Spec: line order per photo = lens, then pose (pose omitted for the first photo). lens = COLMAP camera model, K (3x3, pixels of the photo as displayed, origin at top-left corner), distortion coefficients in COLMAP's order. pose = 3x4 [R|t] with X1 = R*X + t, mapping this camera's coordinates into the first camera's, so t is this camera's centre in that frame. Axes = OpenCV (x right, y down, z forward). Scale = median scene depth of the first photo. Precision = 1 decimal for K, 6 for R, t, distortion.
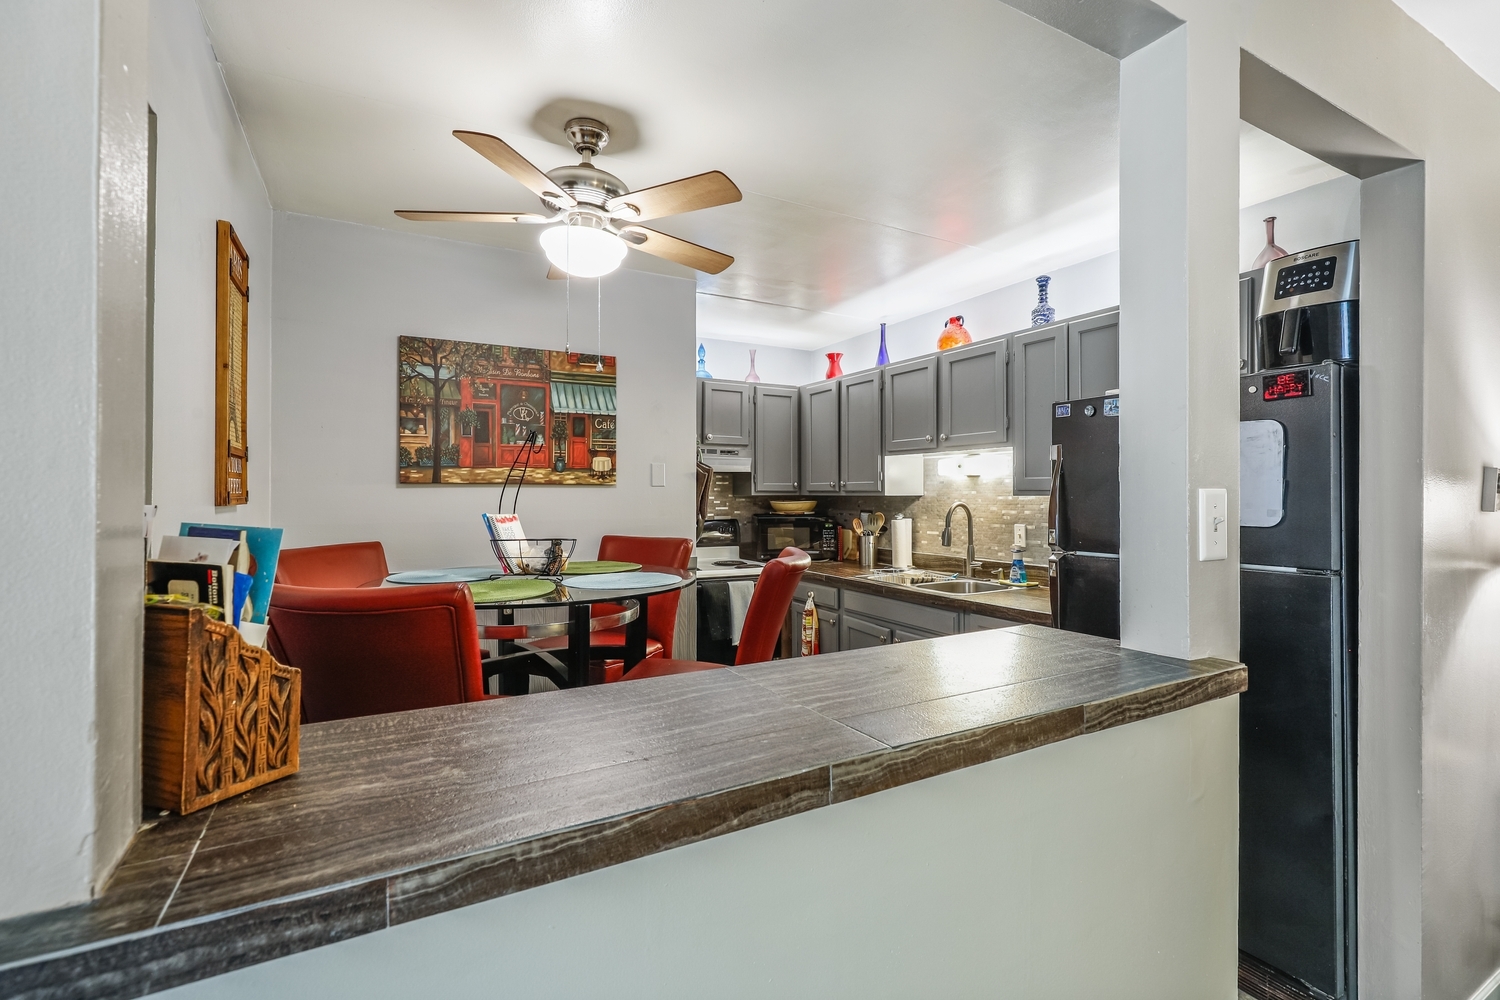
lens RADIAL K [[674.8, 0, 753.5], [0, 674.8, 484.8], [0, 0, 1]] dist [0.000899, -0.000059]
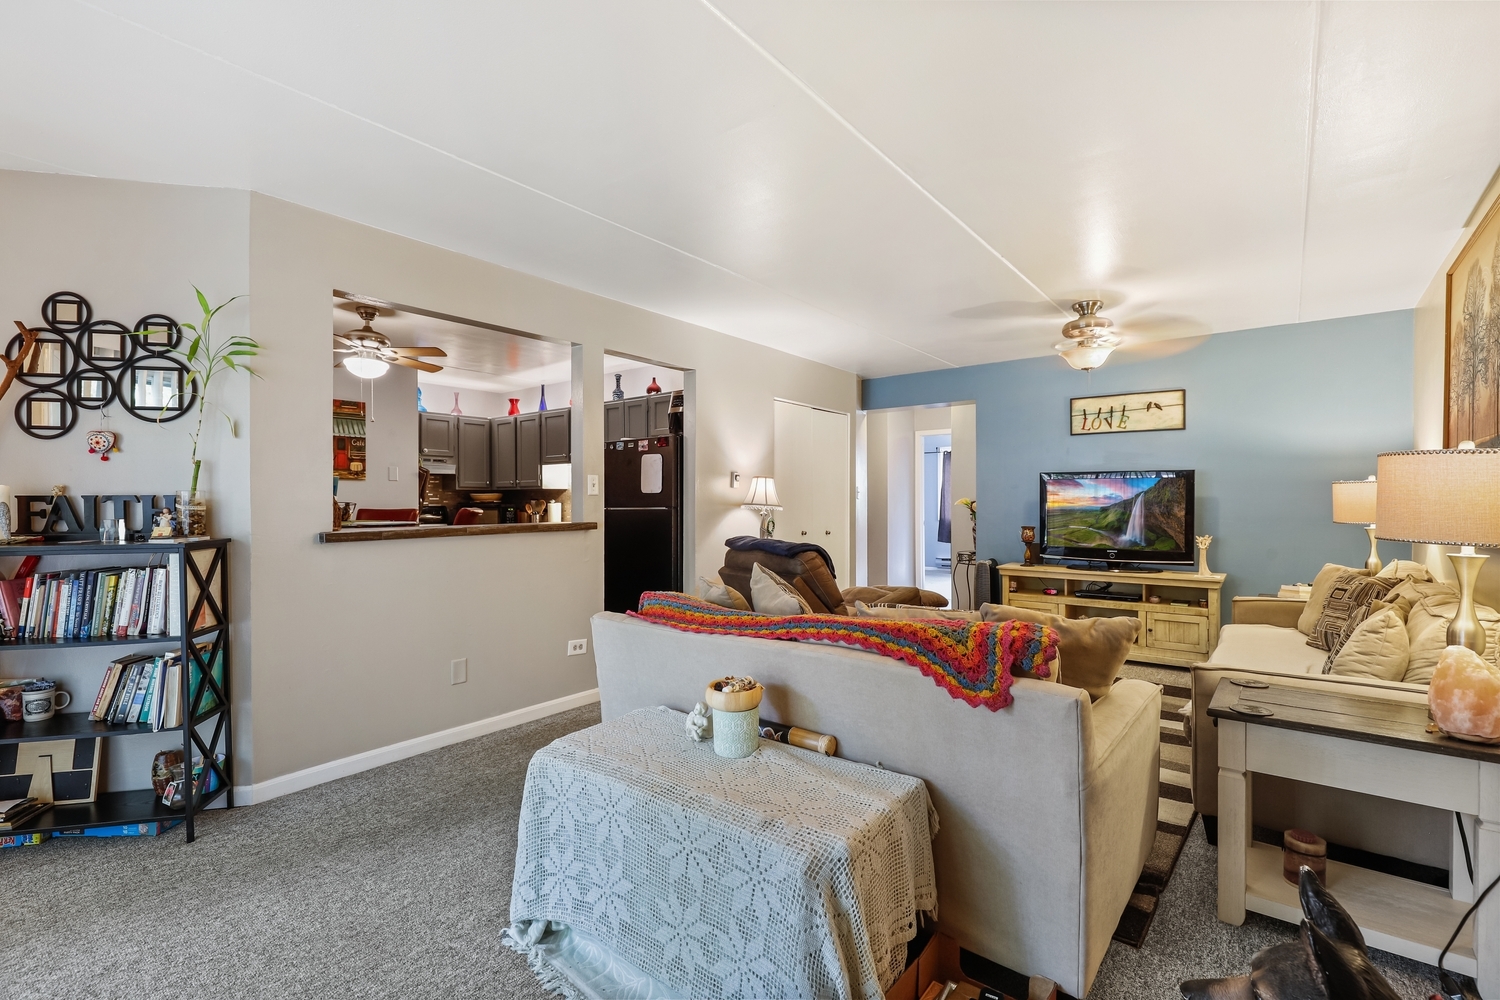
lens RADIAL K [[674.8, 0, 759.4], [0, 674.8, 508.5], [0, 0, 1]] dist [0.000899, -0.000059]
pose [[0.916574, -0.006492, 0.399812, 0.017046], [-0.001064, 0.999825, 0.018673, 0.033017], [-0.399864, -0.017540, 0.916407, -0.761116]]
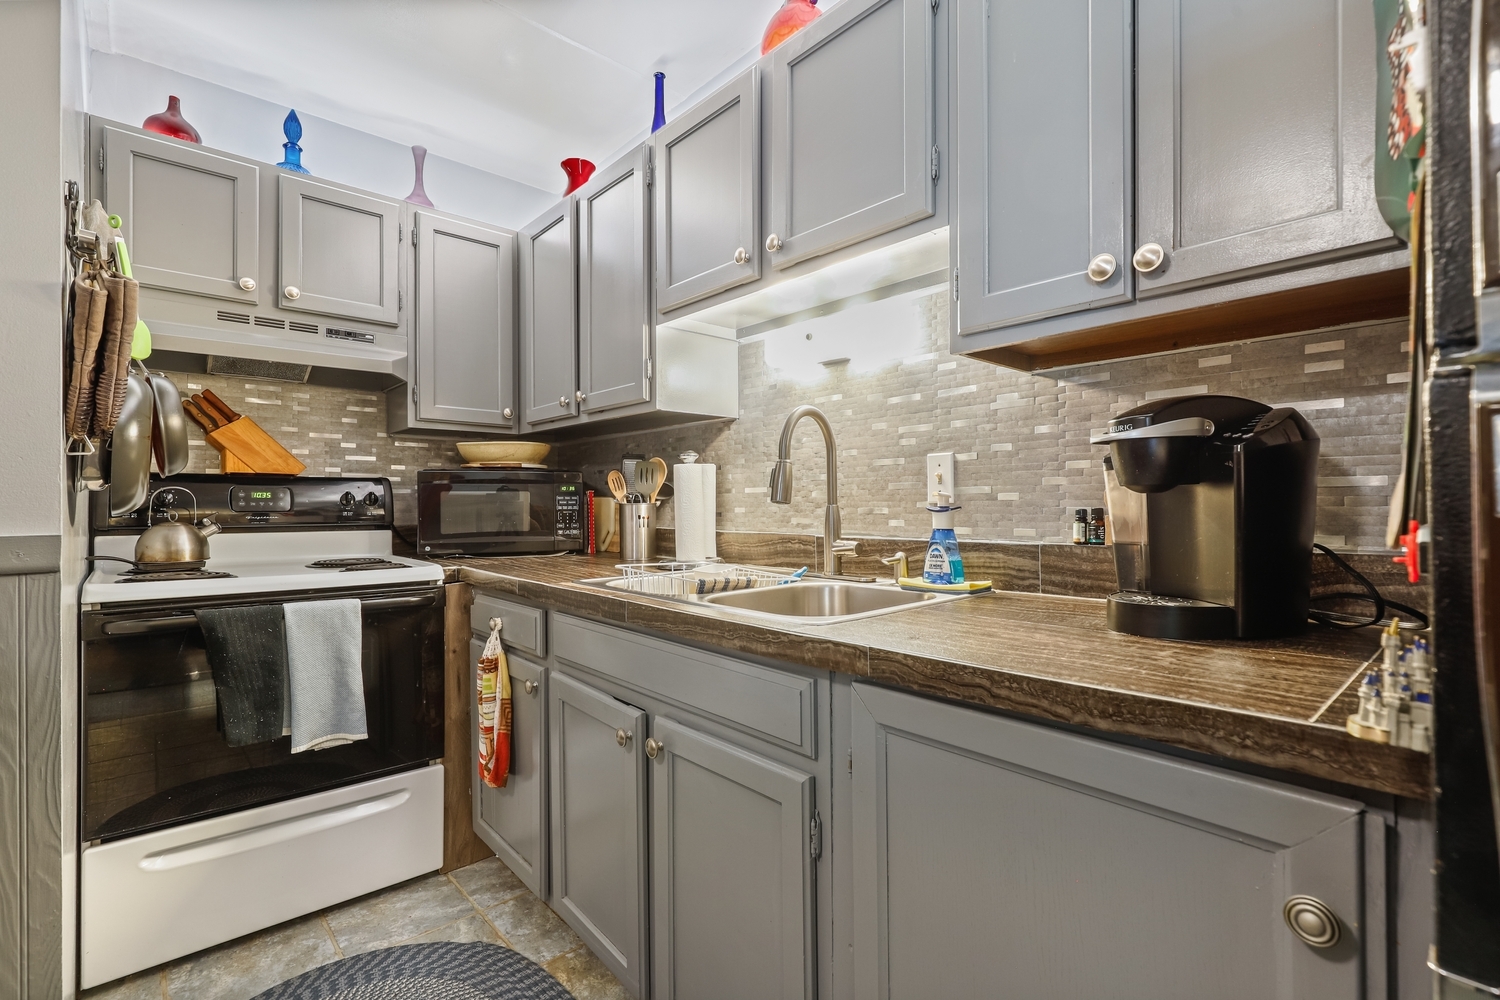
lens RADIAL K [[674.8, 0, 752.5], [0, 674.8, 503.6], [0, 0, 1]] dist [0.000899, -0.000059]
pose [[0.973785, -0.002088, 0.227460, 0.152464], [-0.000487, 0.999936, 0.011265, 0.076669], [-0.227469, -0.011080, 0.973722, 0.523790]]
